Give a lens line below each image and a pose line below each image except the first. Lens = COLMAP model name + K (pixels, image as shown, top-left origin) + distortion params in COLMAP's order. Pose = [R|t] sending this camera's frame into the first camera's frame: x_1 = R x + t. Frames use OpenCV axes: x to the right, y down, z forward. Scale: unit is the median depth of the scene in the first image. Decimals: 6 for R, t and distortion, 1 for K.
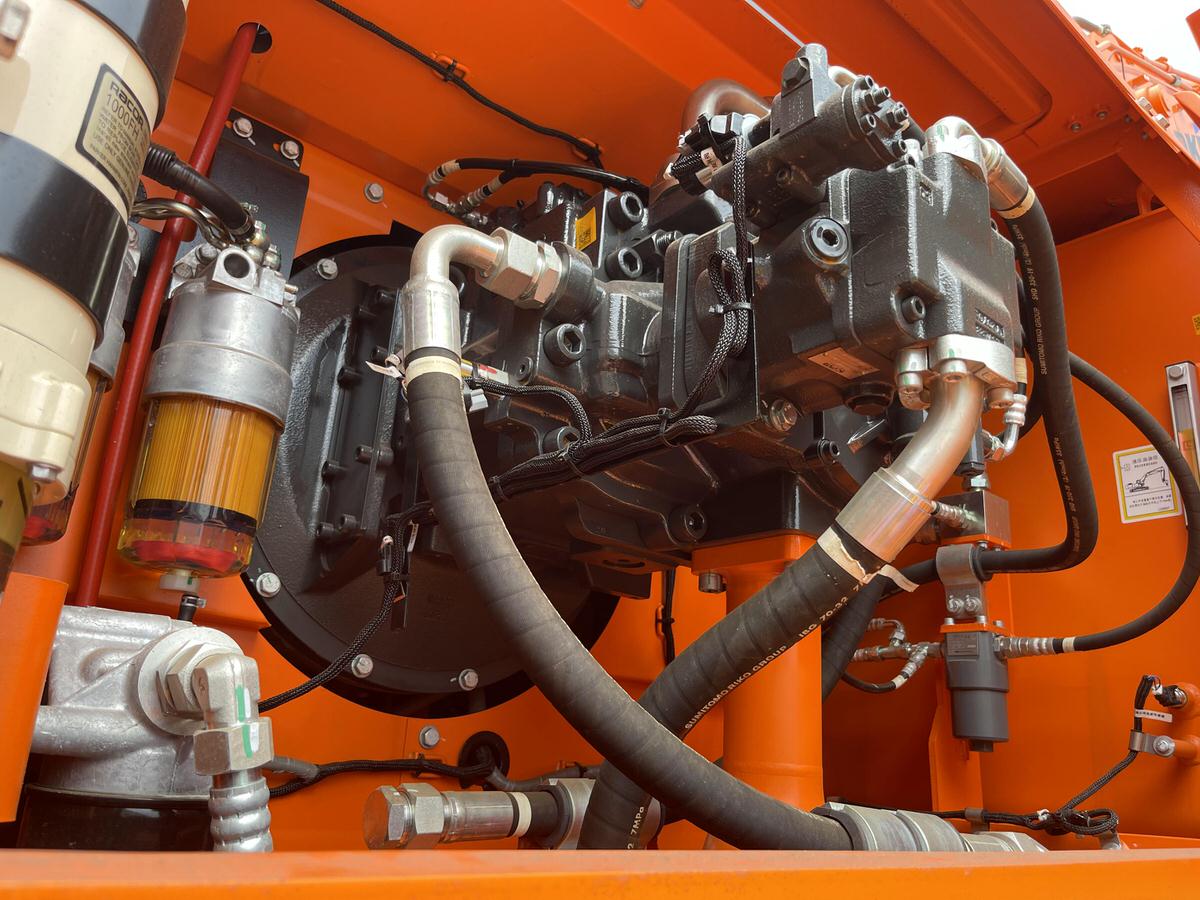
lens RADIAL K [[926.6, 0, 593.6], [0, 926.6, 450.7], [0, 0, 1]] dist [0.038367, -0.064017]
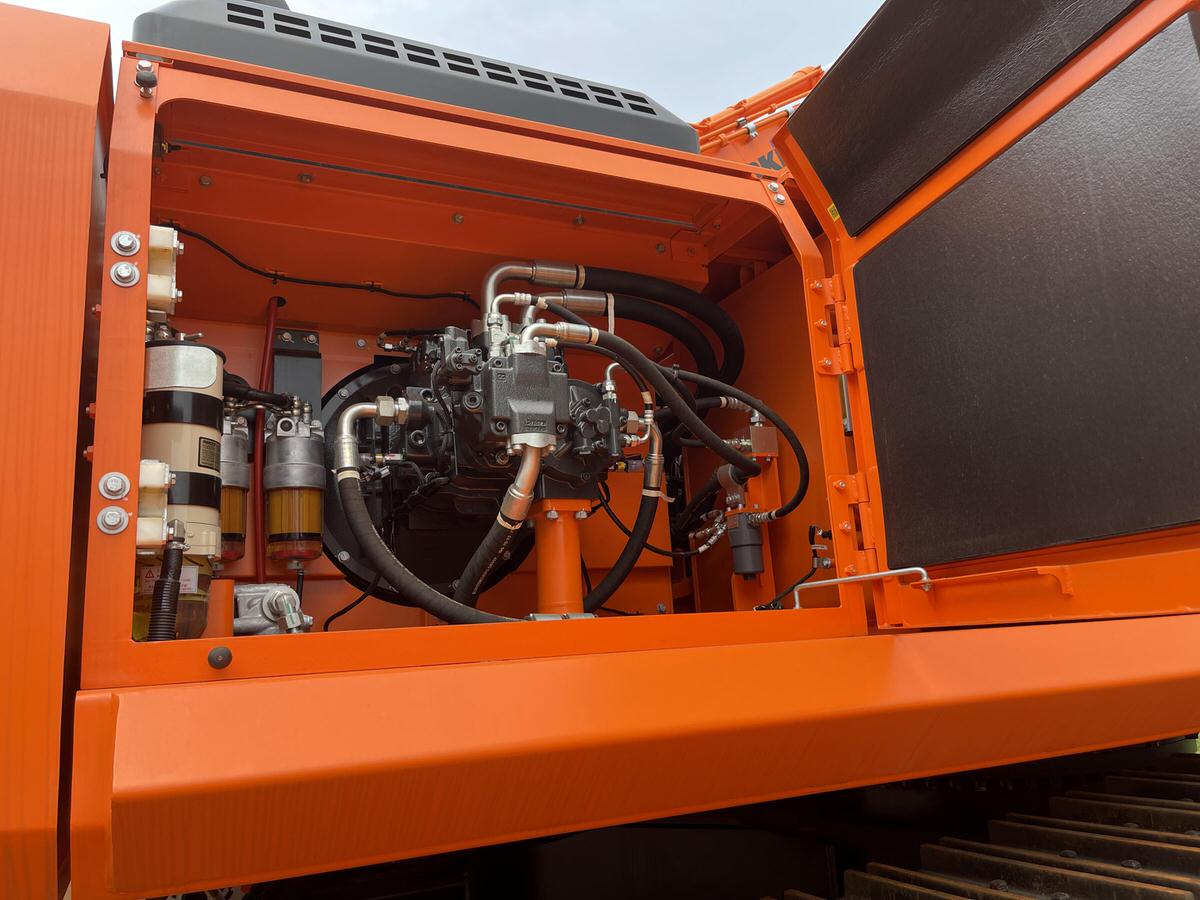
lens RADIAL K [[926.6, 0, 593.1], [0, 926.6, 458.2], [0, 0, 1]] dist [0.038367, -0.064017]
pose [[0.955278, -0.179611, -0.234912, 0.793252], [0.206475, 0.973823, 0.095065, -0.172377], [0.211688, -0.139317, 0.967357, -0.974679]]
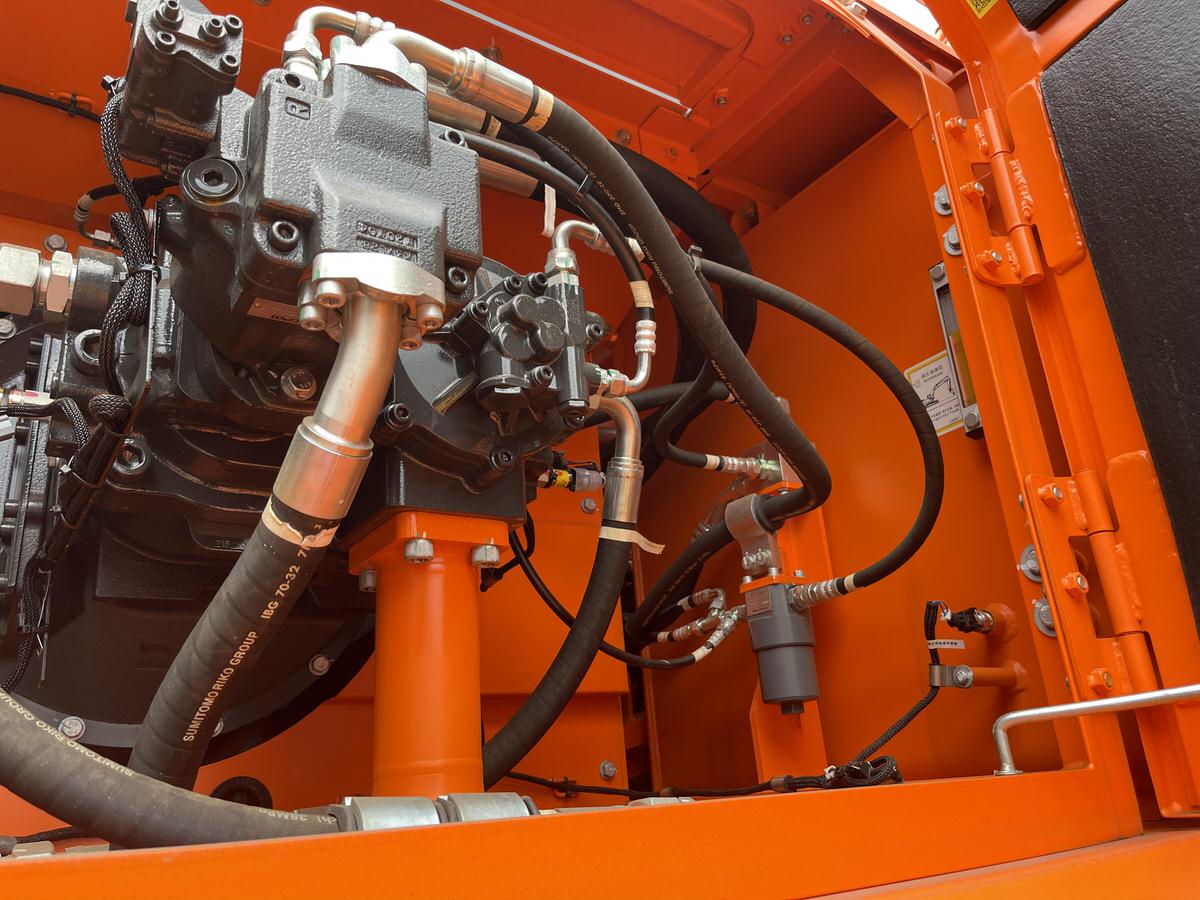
lens RADIAL K [[926.6, 0, 603.4], [0, 926.6, 448.8], [0, 0, 1]] dist [0.038367, -0.064017]
pose [[0.983017, -0.175130, -0.054841, 0.444458], [0.173079, 0.984088, -0.040170, 0.094187], [0.061004, 0.029996, 0.997687, 0.086302]]
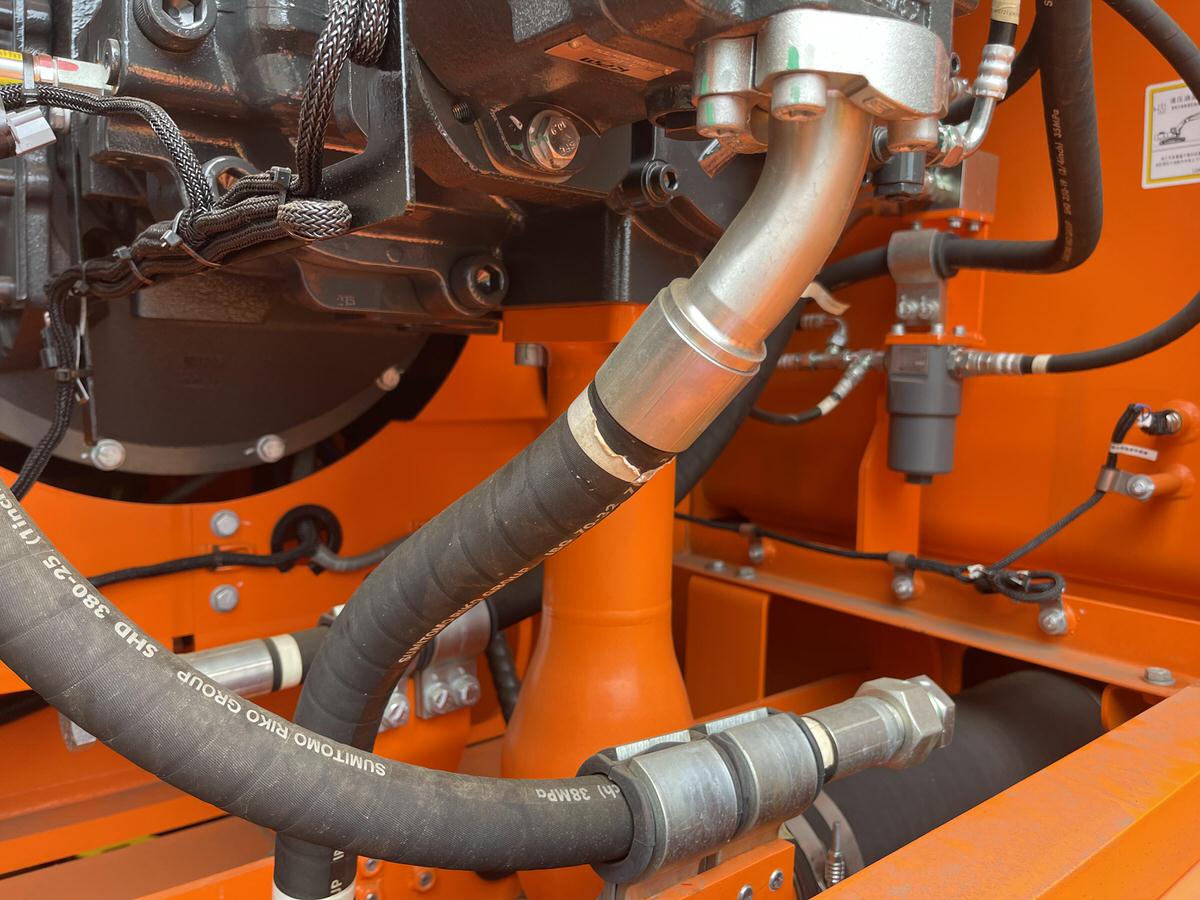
lens RADIAL K [[926.6, 0, 596.6], [0, 926.6, 451.9], [0, 0, 1]] dist [0.038367, -0.064017]
pose [[0.999033, -0.041291, -0.015091, 0.190584], [0.043848, 0.911183, 0.409661, -0.079078], [-0.003165, -0.409927, 0.912113, 0.337903]]
